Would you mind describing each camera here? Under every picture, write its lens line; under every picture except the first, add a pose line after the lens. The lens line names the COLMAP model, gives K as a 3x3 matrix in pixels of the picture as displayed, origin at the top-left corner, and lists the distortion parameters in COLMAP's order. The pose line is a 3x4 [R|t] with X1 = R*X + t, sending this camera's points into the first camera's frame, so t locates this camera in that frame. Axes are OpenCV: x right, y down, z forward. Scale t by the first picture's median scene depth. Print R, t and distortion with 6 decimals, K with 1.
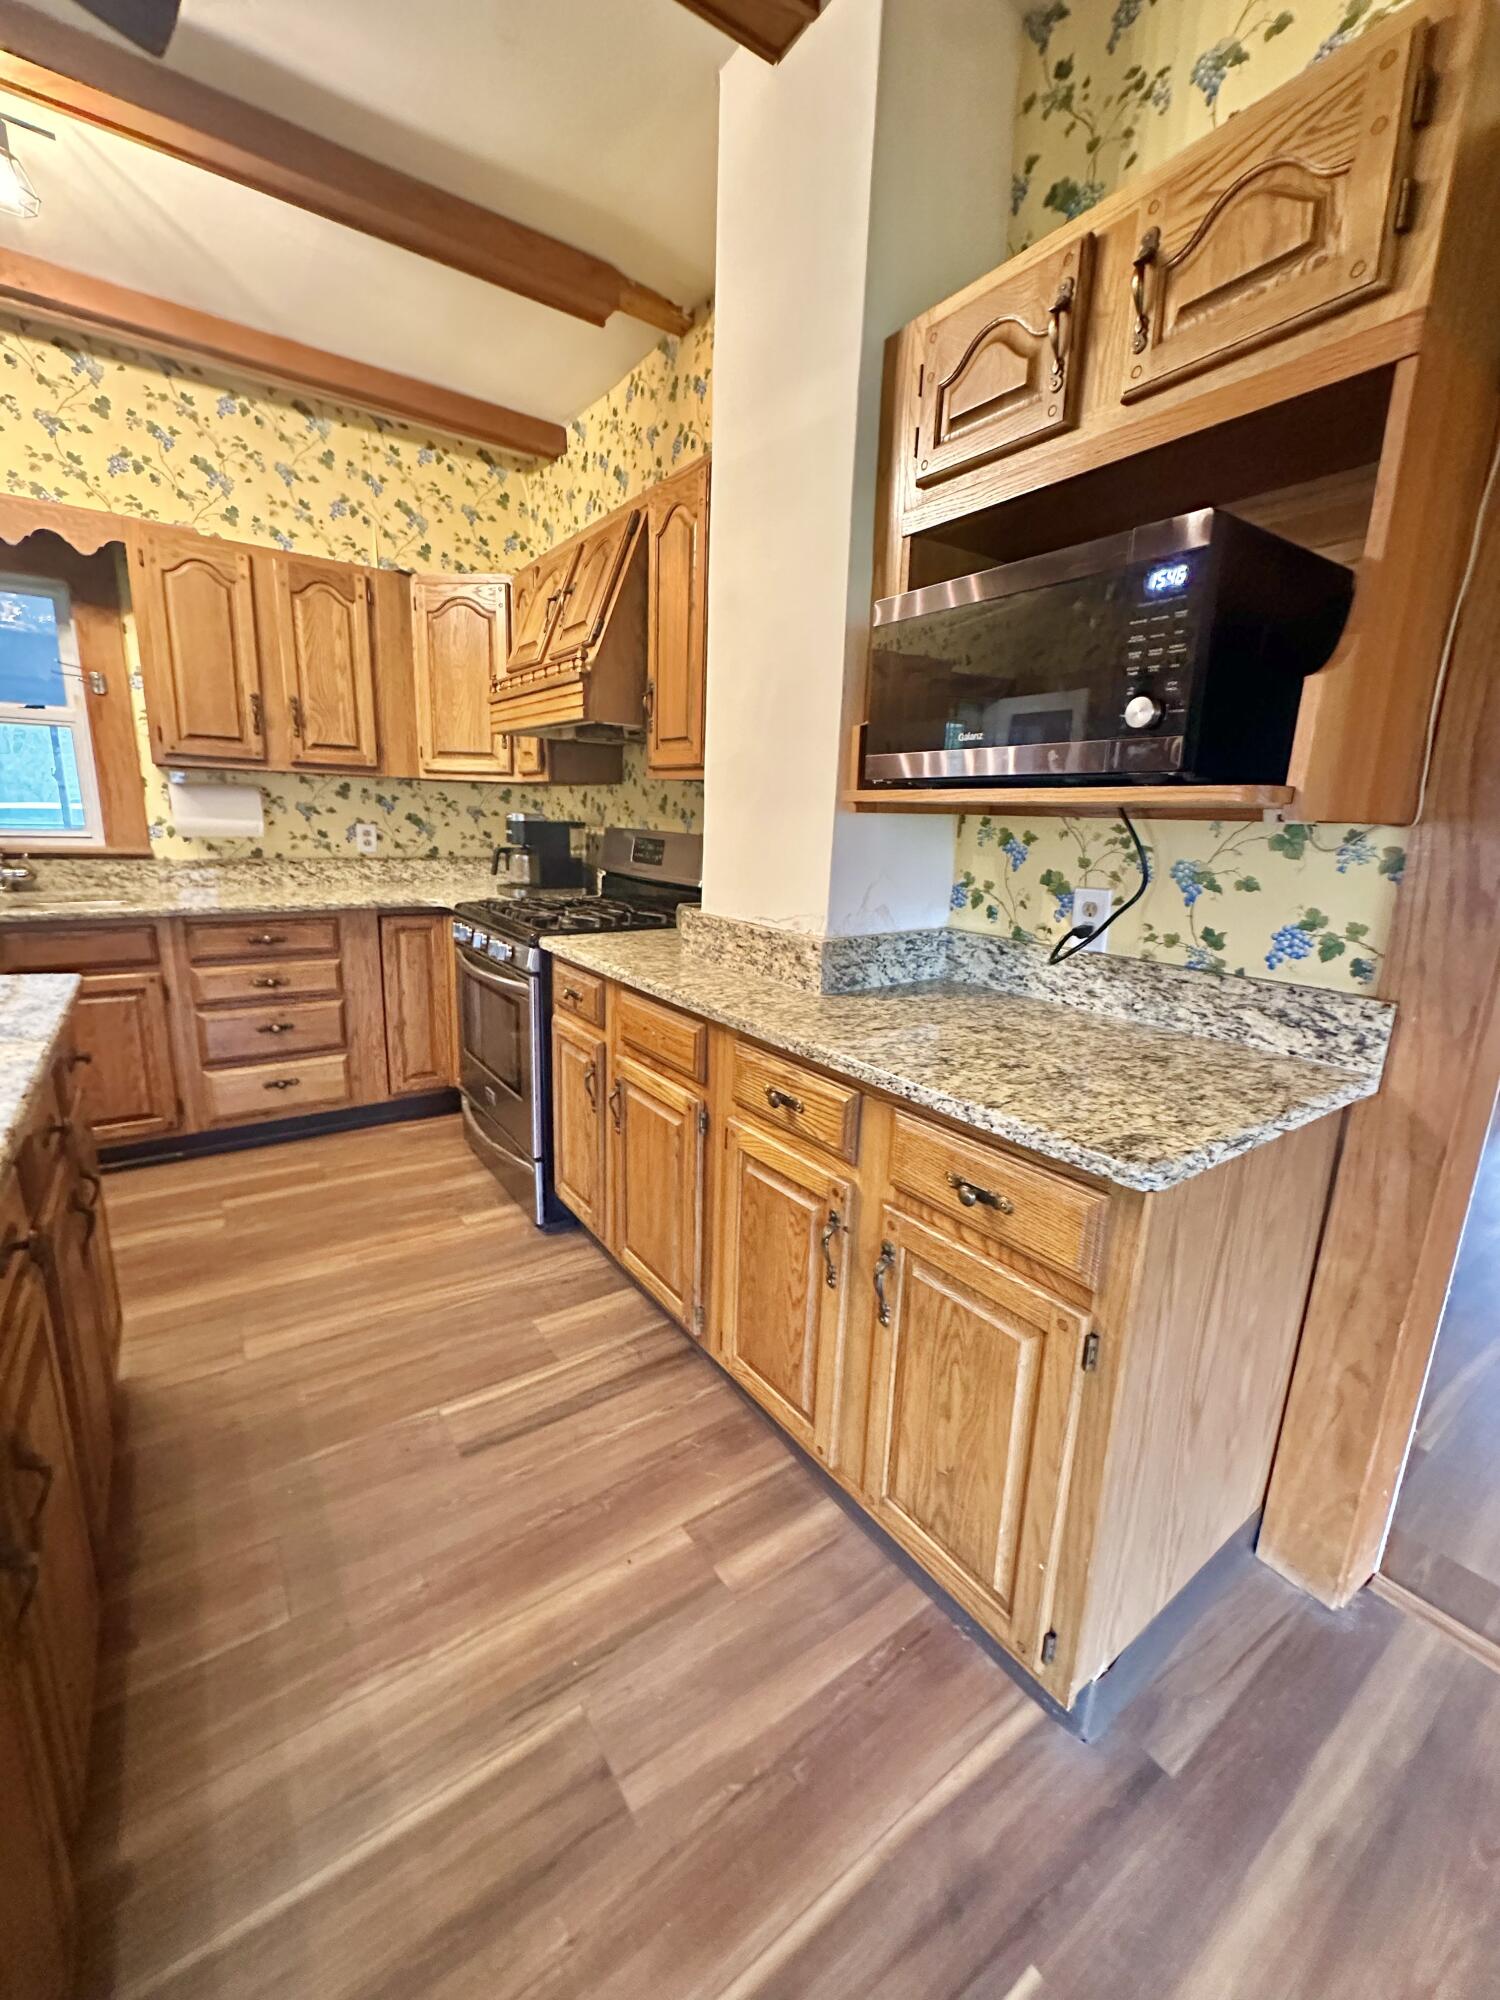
lens RADIAL K [[804.5, 0, 744.8], [0, 804.5, 998.4], [0, 0, 1]] dist [-0.003074, 0.000987]
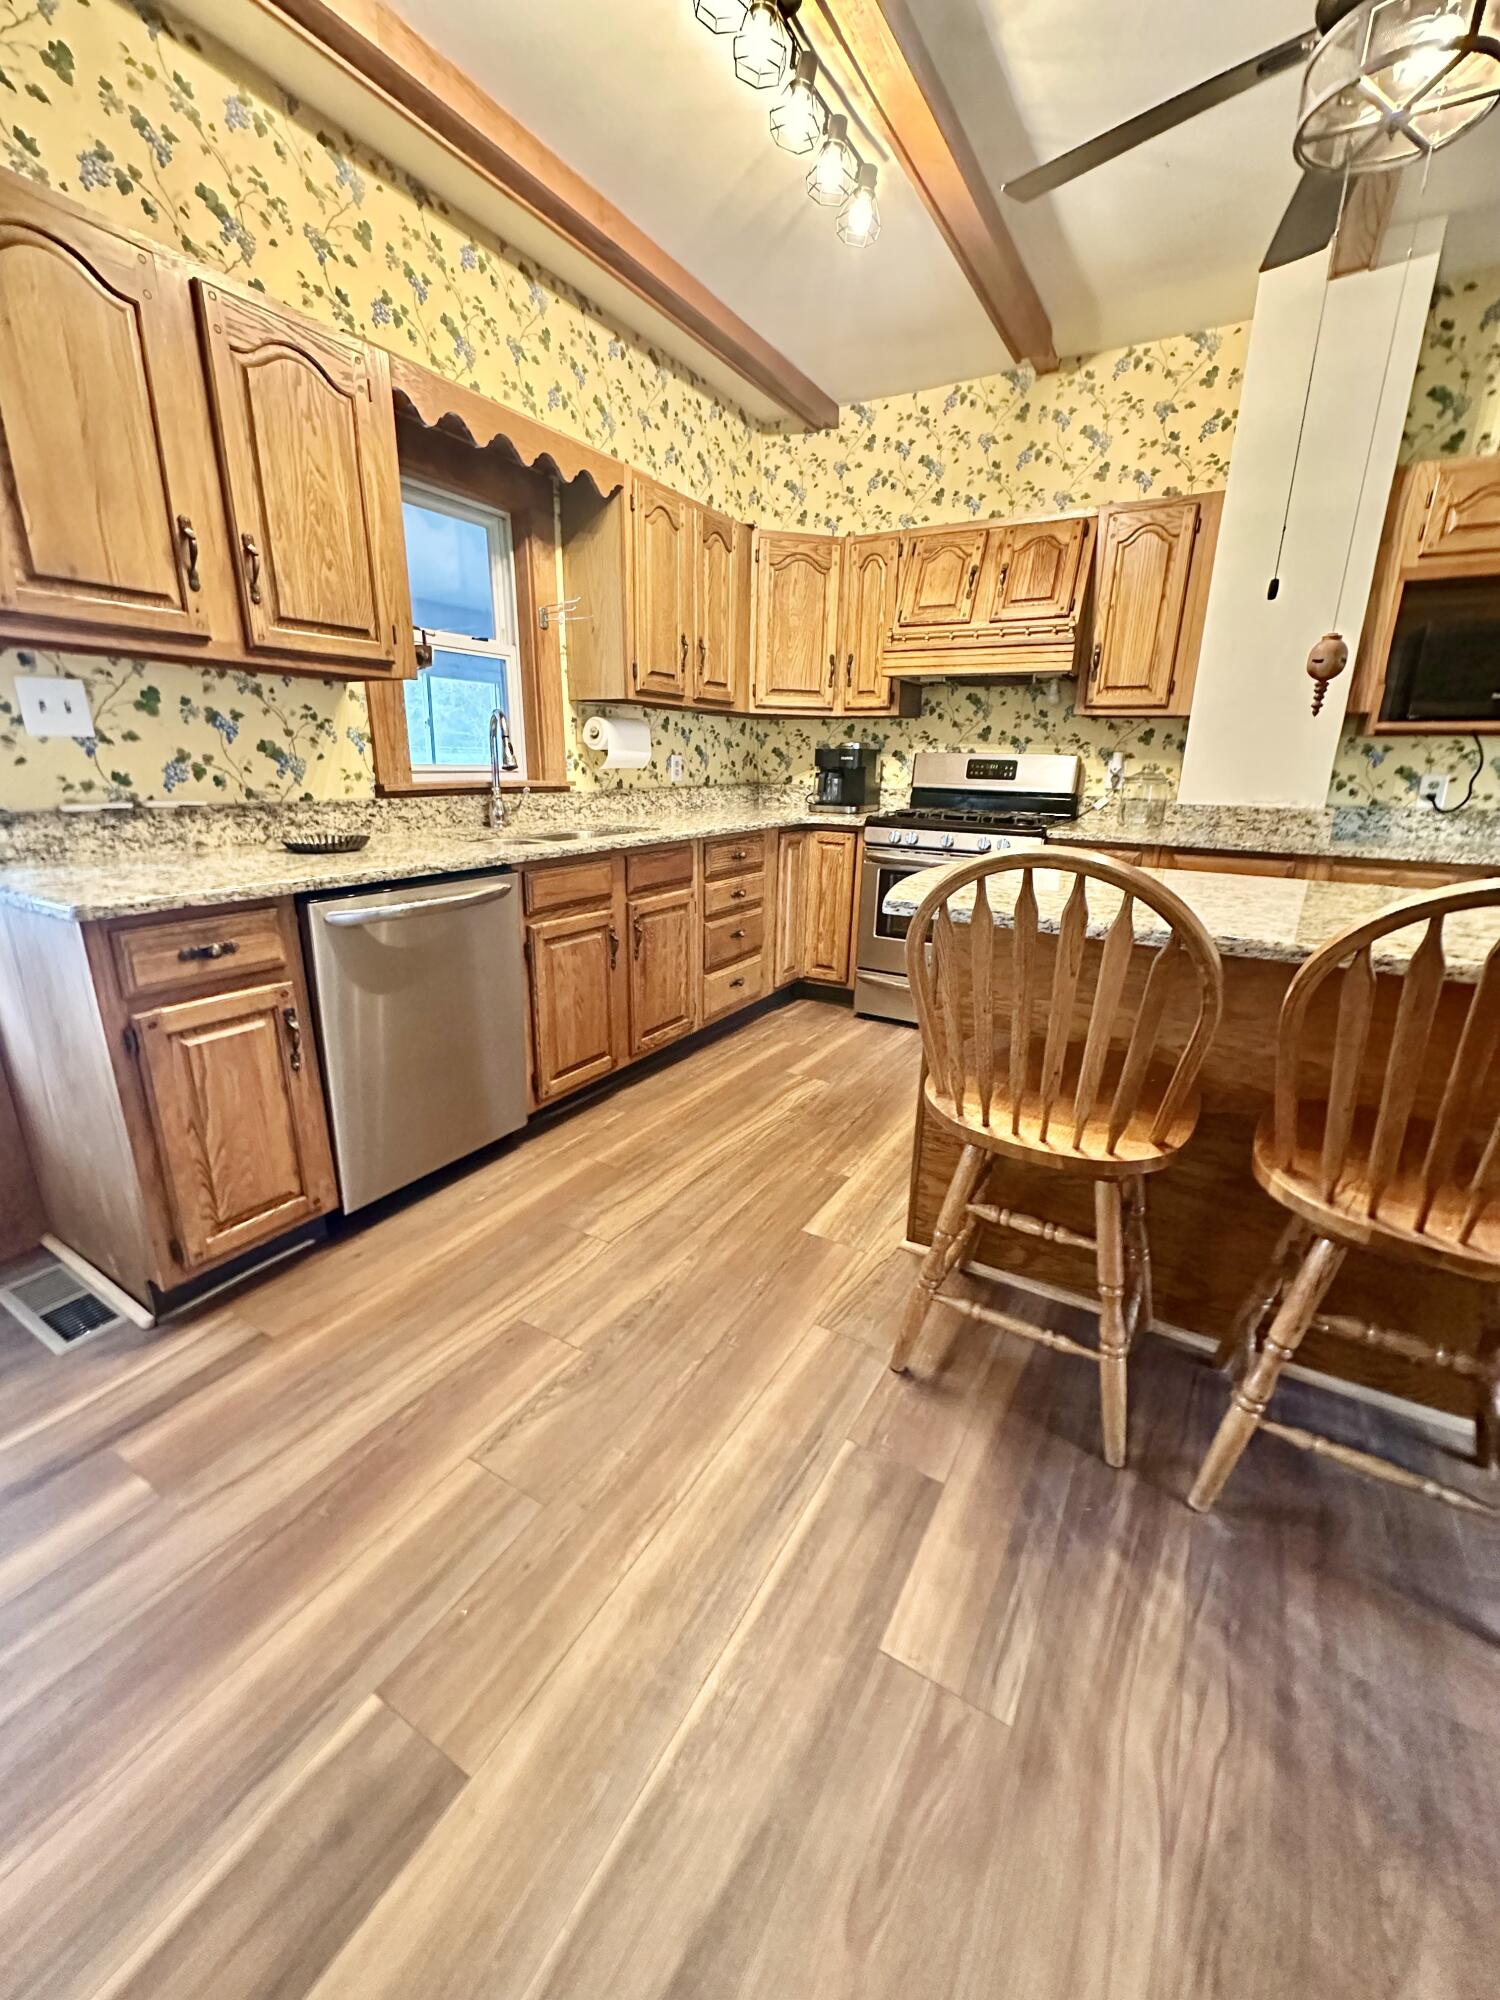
lens RADIAL K [[804.5, 0, 746.4], [0, 804.5, 998.7], [0, 0, 1]] dist [-0.003074, 0.000987]
pose [[0.911304, -0.136776, 0.388353, -1.332102], [0.106386, 0.989402, 0.098819, 0.020662], [-0.397753, -0.048739, 0.916197, -0.090739]]
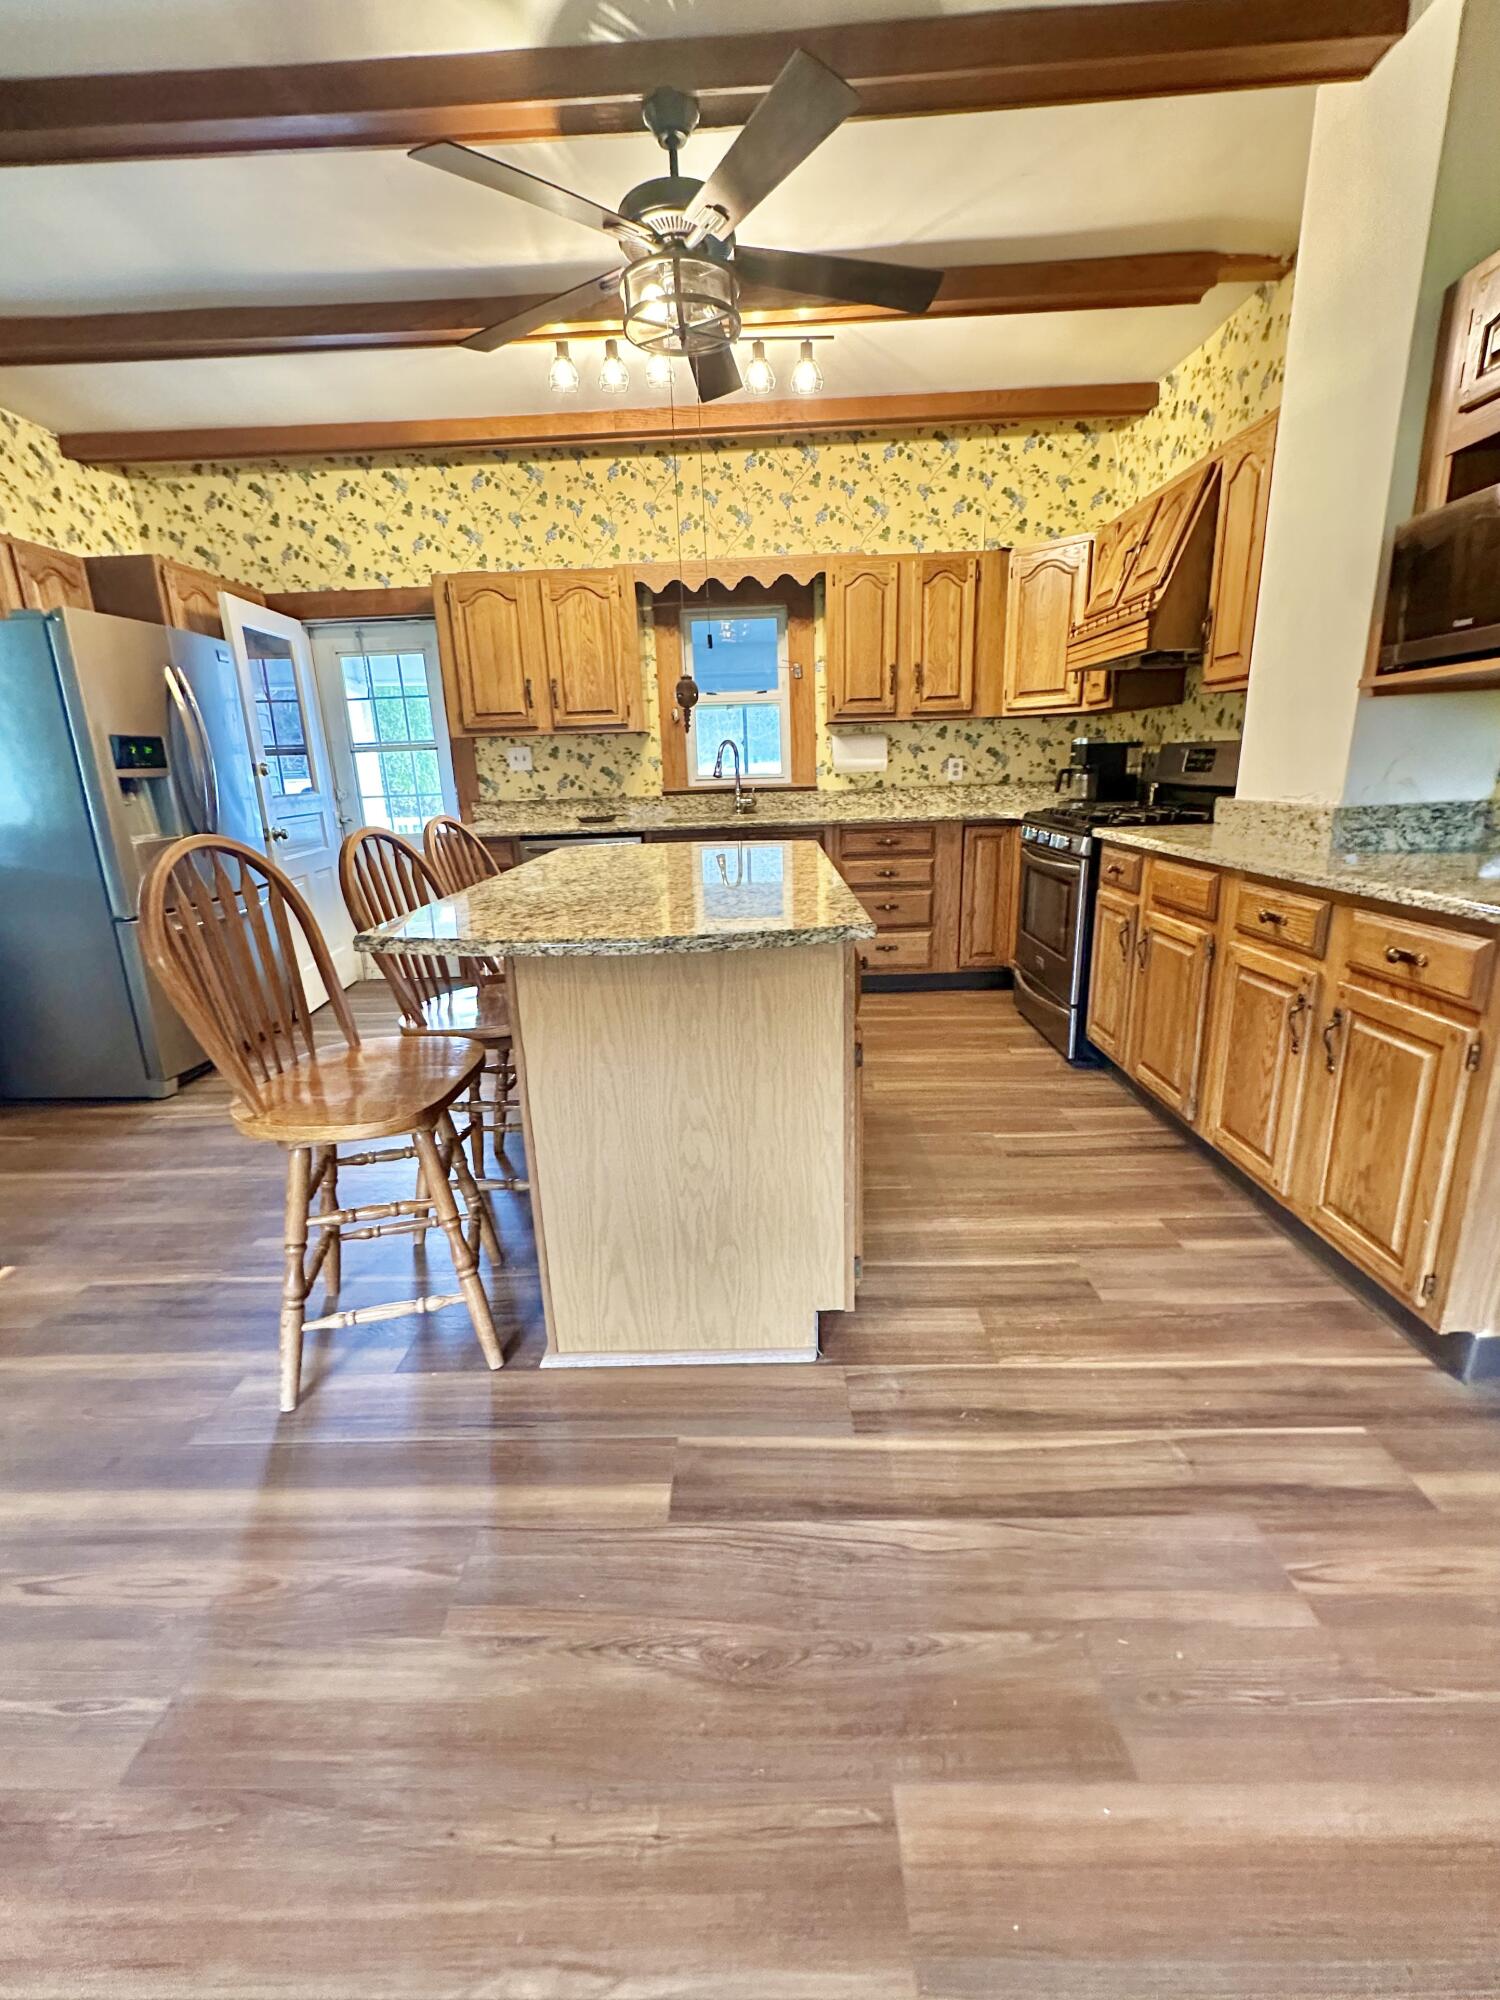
lens RADIAL K [[838.8, 0, 750.6], [0, 838.8, 996.6], [0, 0, 1]] dist [-0.004884, 0.001329]
pose [[0.808875, 0.095610, -0.580155, 0.106141], [-0.069366, 0.995317, 0.067317, 0.141105], [0.583875, -0.014208, 0.811719, -0.411941]]
